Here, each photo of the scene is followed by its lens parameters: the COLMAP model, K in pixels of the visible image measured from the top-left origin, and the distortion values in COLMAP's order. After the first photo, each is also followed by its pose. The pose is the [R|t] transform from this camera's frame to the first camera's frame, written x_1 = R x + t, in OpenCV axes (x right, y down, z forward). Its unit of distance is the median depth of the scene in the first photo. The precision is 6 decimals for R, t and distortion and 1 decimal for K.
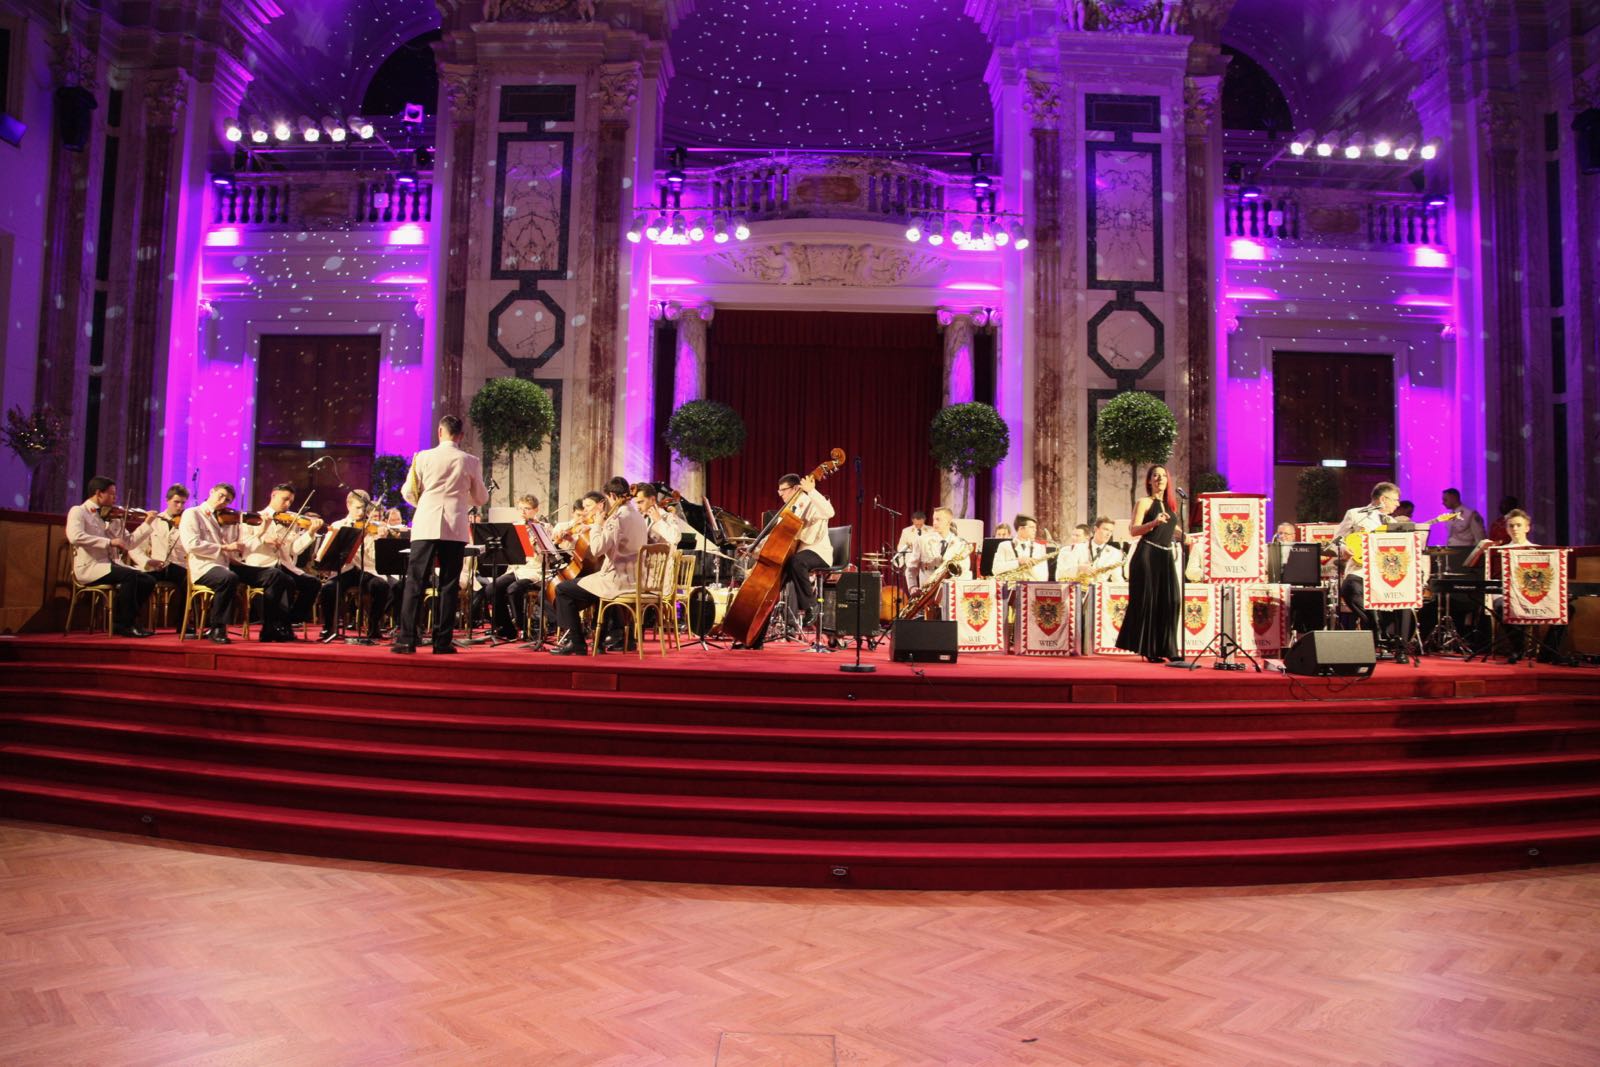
lens RADIAL K [[1061.2, 0, 799.4], [0, 1061.2, 532.1], [0, 0, 1]] dist [-0.069078, 0.001137]
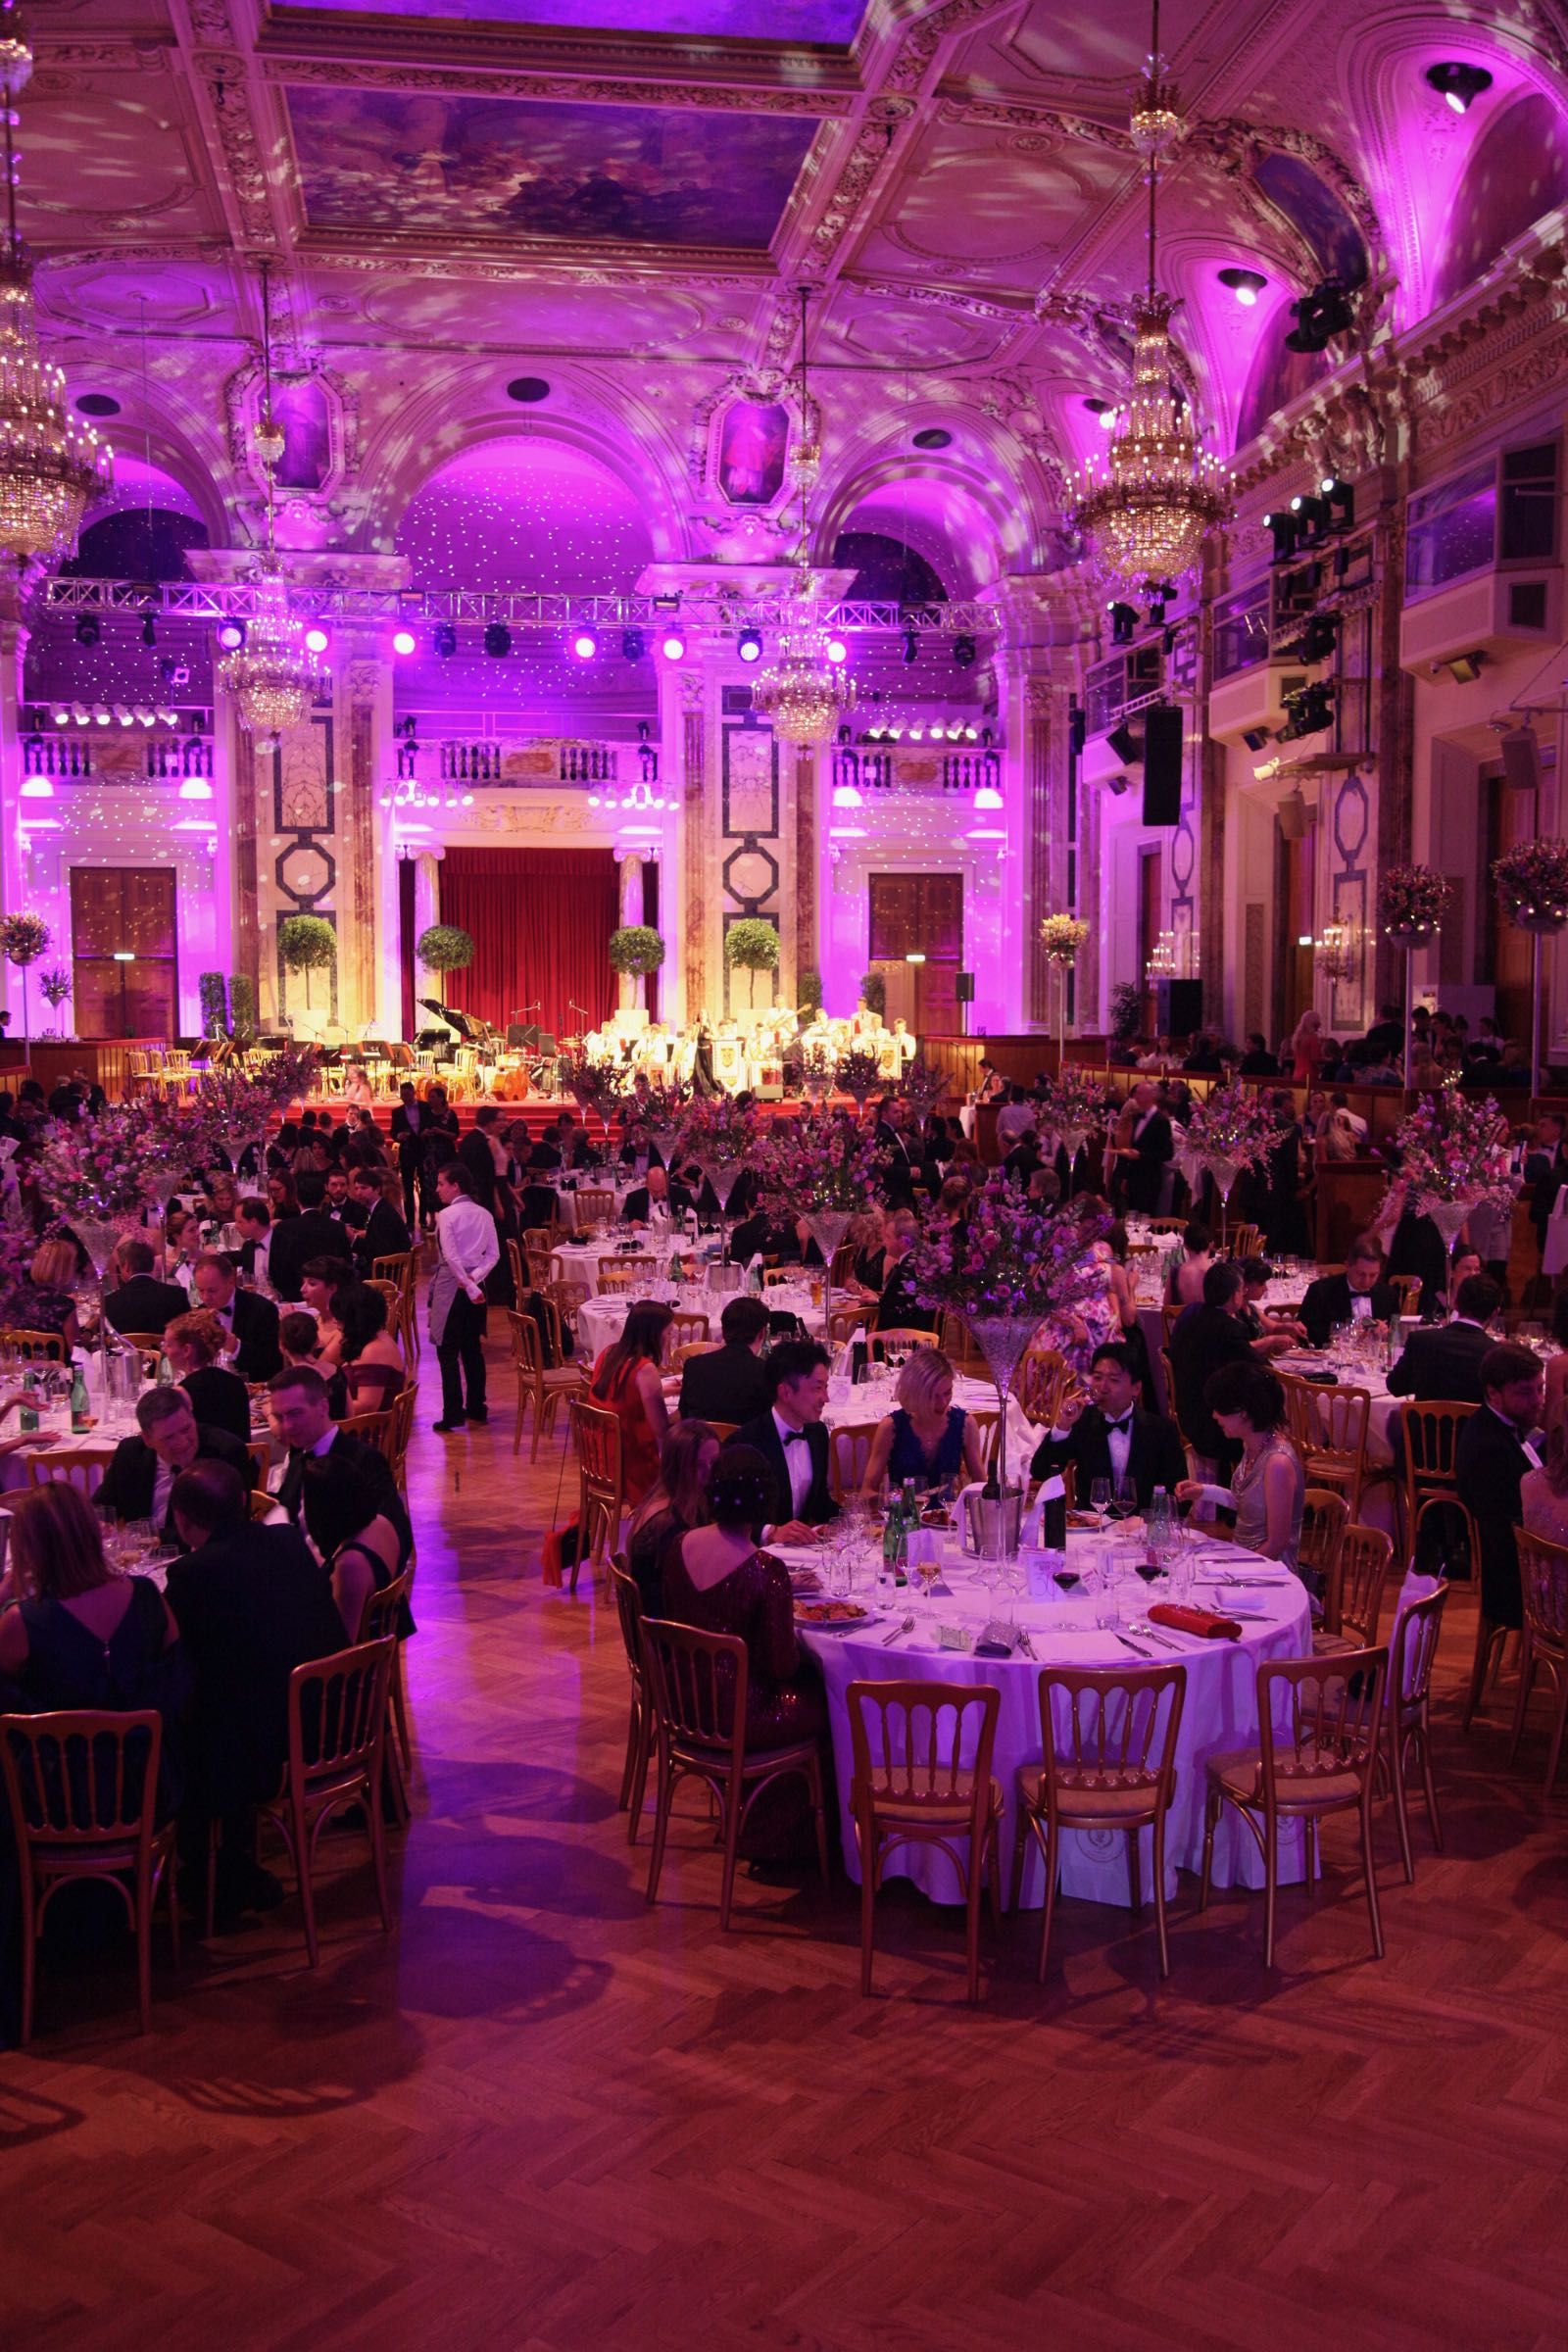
lens RADIAL K [[2631.9, 0, 858.4], [0, 2631.9, 1213.8], [0, 0, 1]] dist [0.016911, 0.000000]
pose [[0.984261, -0.034671, 0.173289, -0.161235], [0.010220, 0.990092, 0.140047, -0.221788], [-0.176427, -0.136071, 0.974863, -2.405985]]
